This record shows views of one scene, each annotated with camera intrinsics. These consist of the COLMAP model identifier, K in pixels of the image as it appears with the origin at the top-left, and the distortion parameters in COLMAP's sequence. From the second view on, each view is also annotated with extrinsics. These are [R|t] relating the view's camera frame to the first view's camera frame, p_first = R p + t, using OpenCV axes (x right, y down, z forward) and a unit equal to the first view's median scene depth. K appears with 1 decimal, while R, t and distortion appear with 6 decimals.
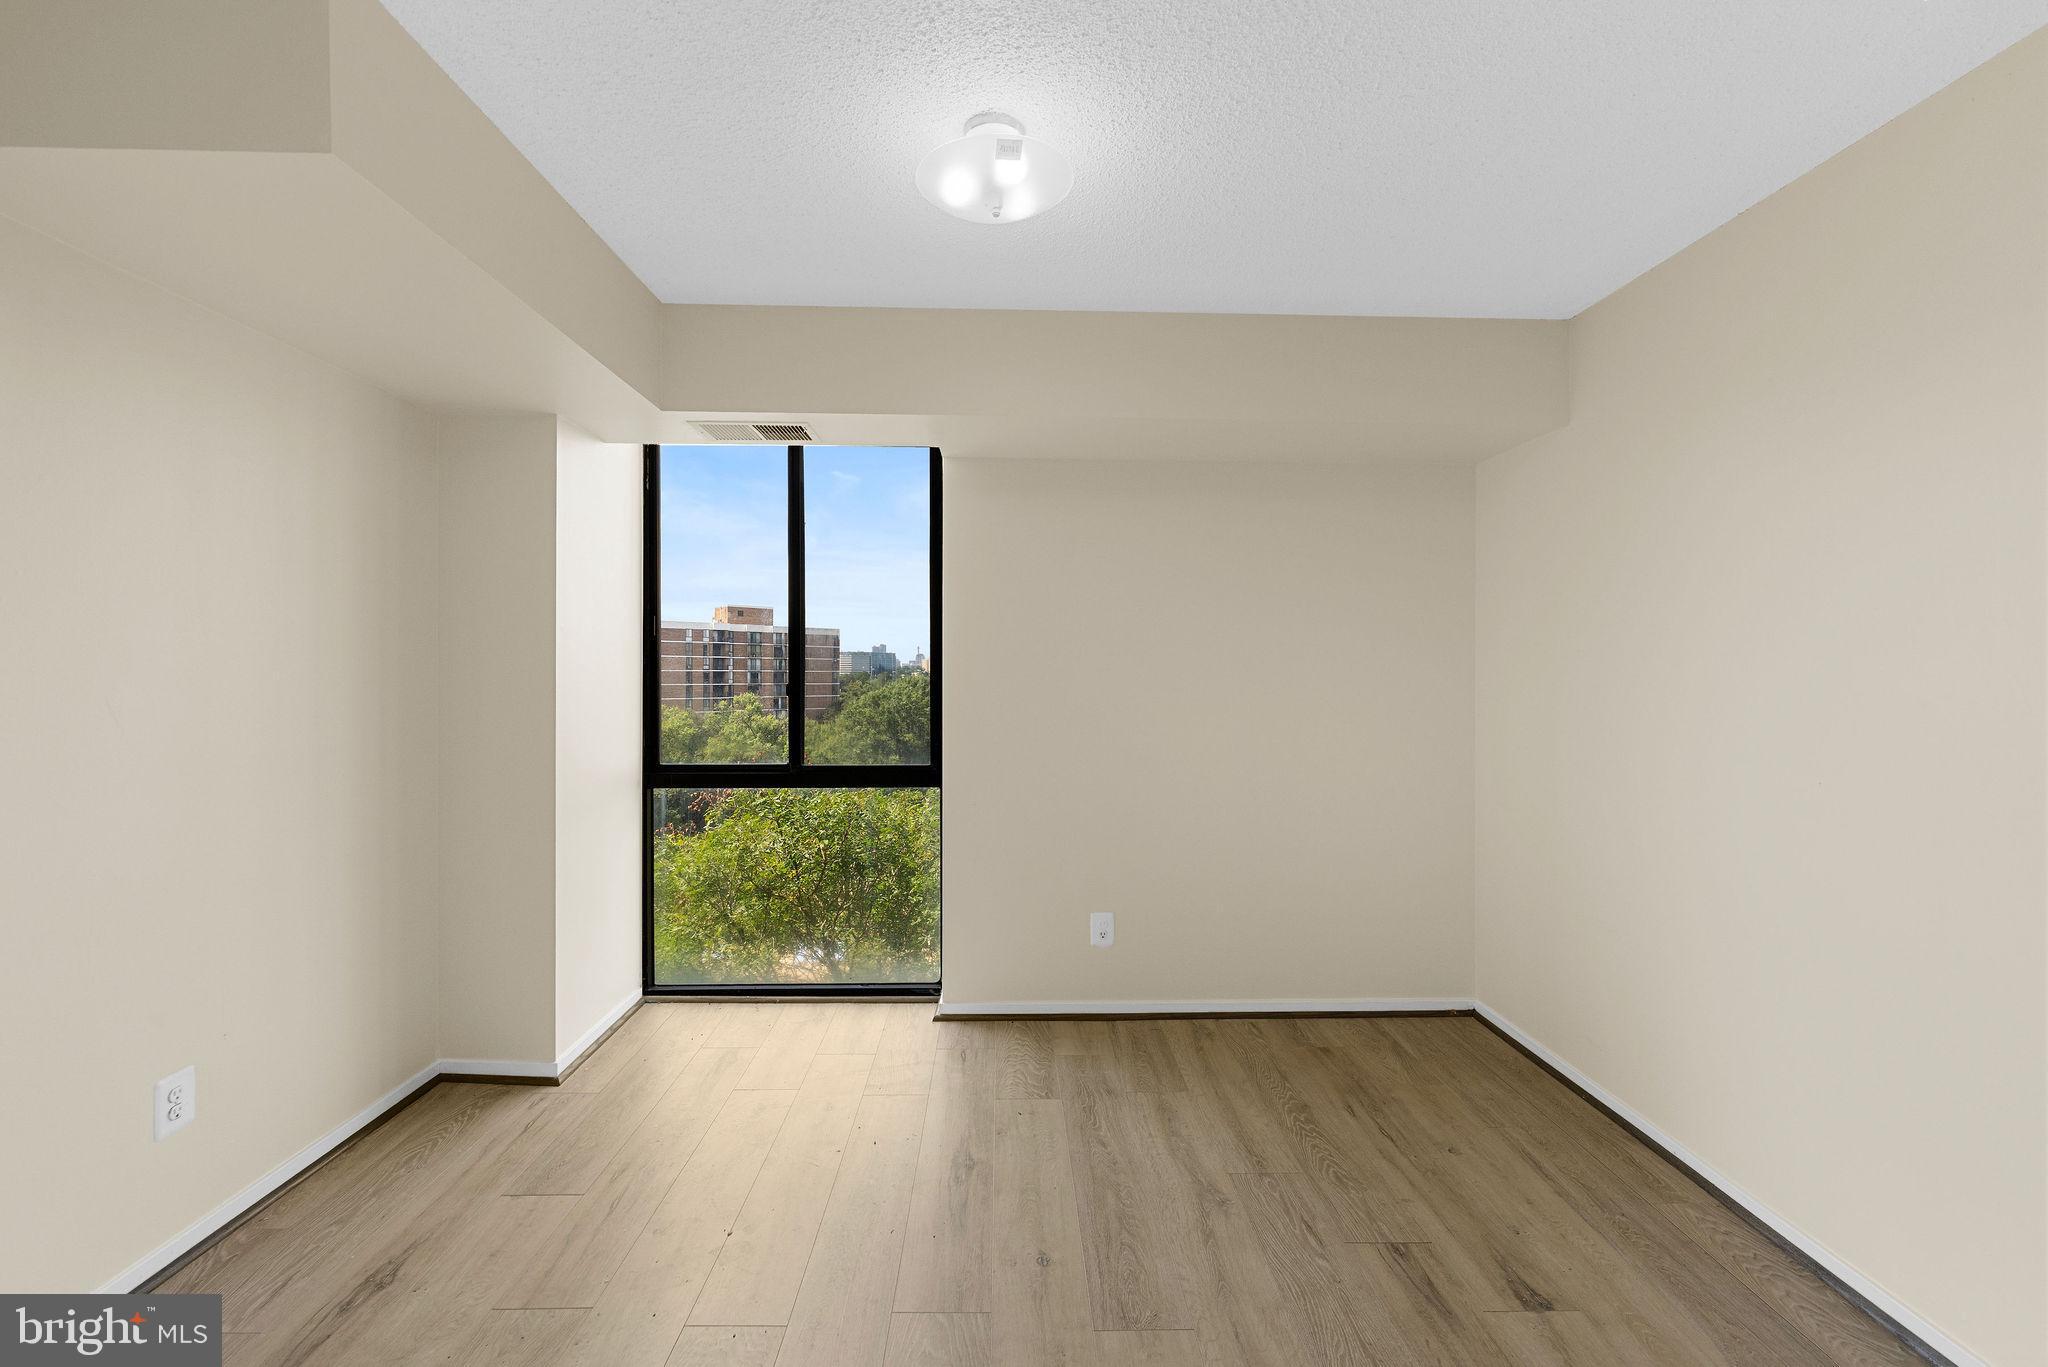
lens RADIAL K [[854.5, 0, 1027.8], [0, 854.5, 682.9], [0, 0, 1]] dist [0.001424, 0.000315]
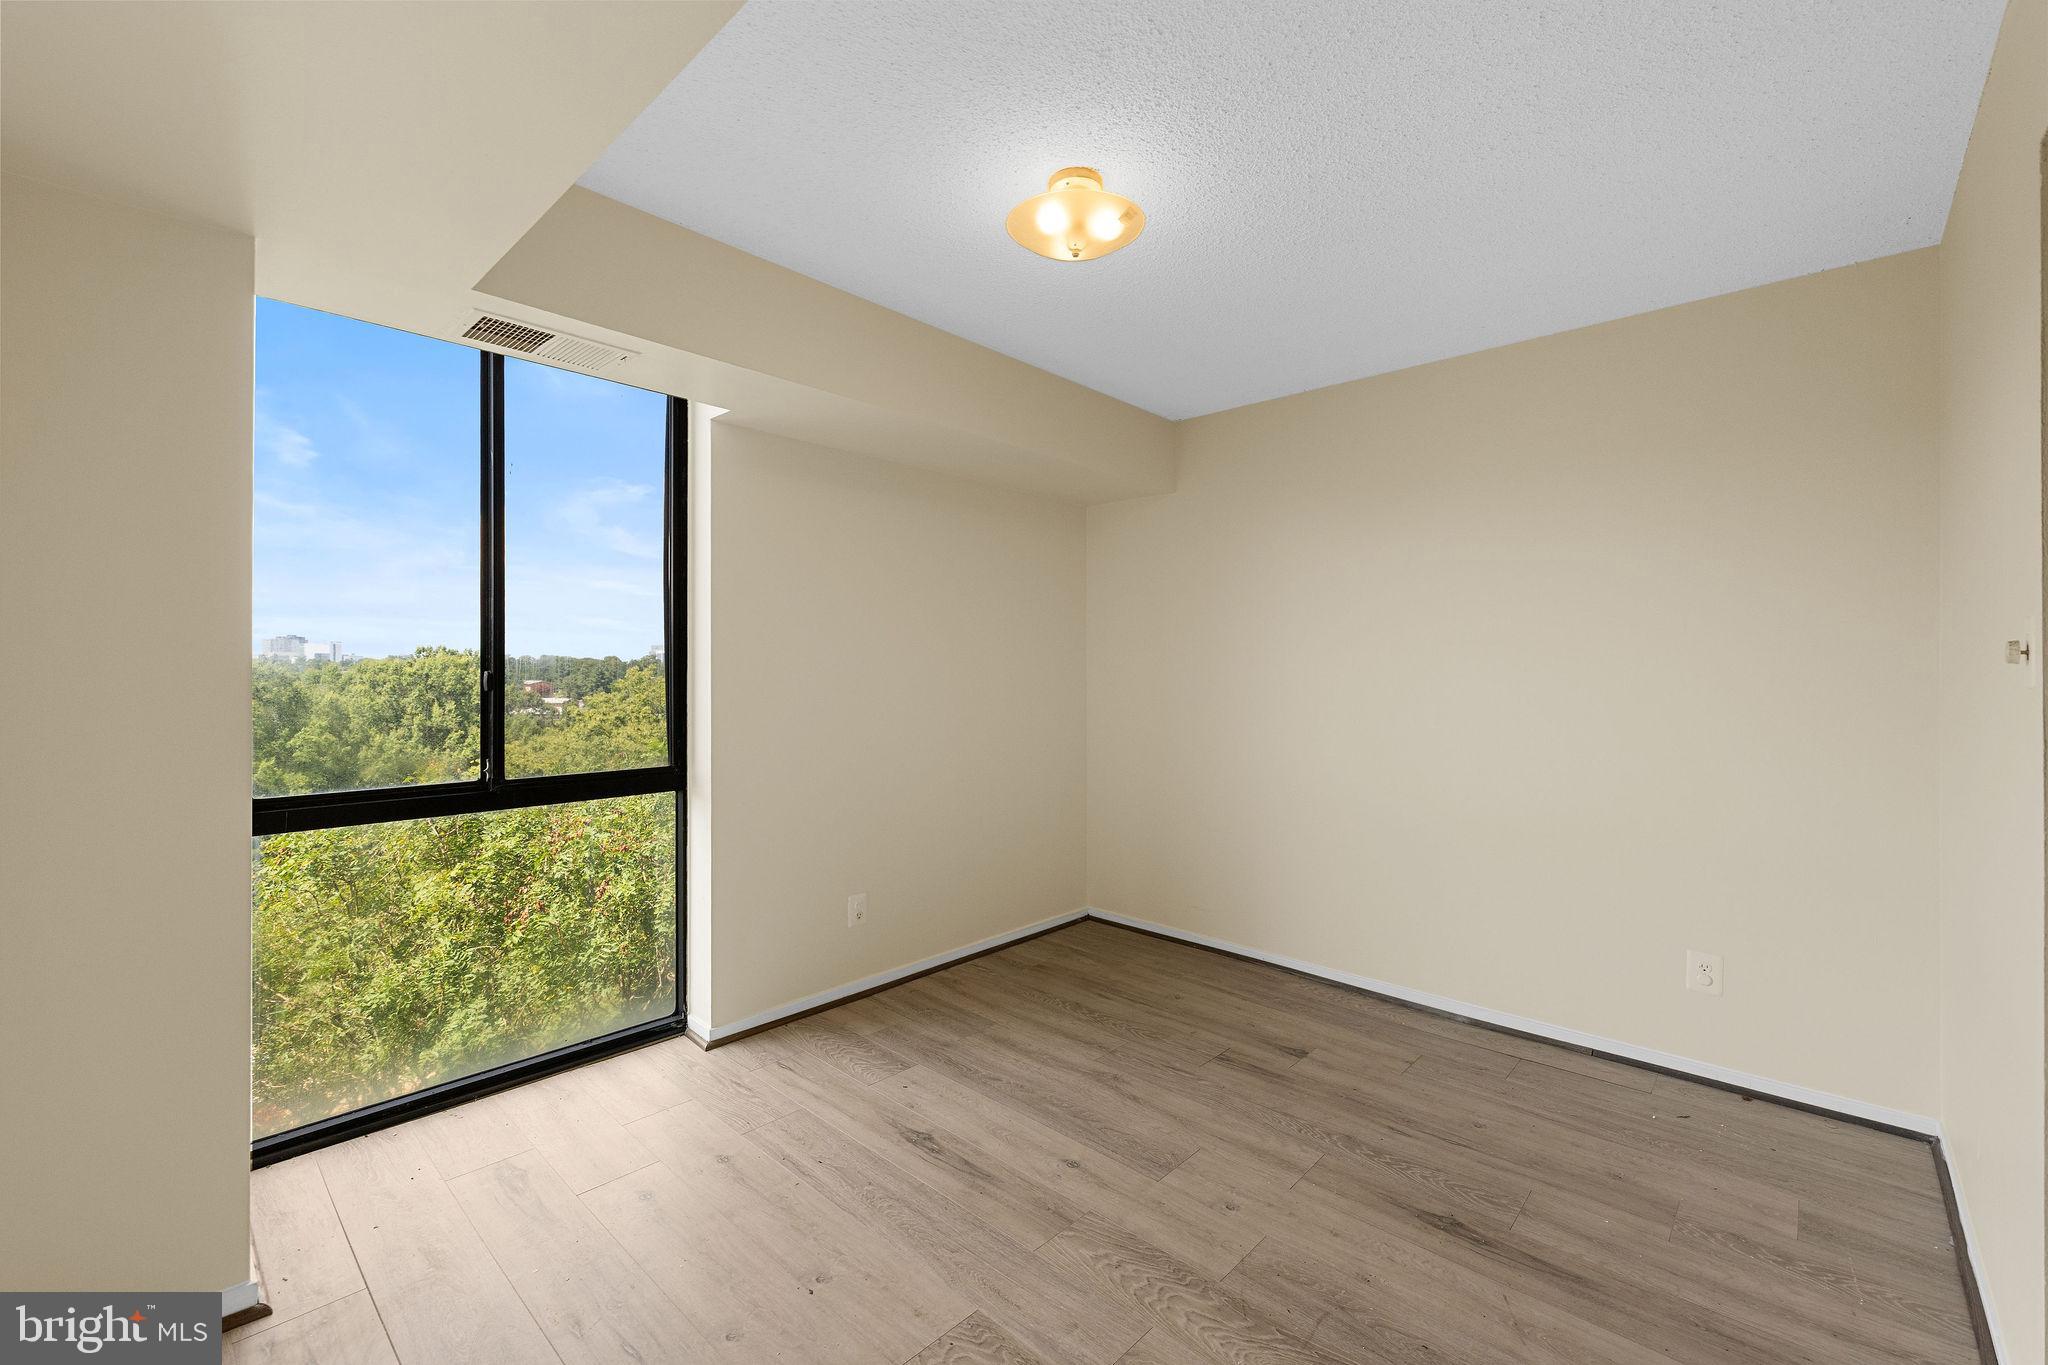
lens RADIAL K [[854.5, 0, 1018.2], [0, 854.5, 677.0], [0, 0, 1]] dist [0.001424, 0.000315]
pose [[0.703048, -0.008737, 0.711088, -0.607951], [0.011551, 0.999933, 0.000866, 0.011196], [-0.711048, 0.007605, 0.703102, 0.168071]]
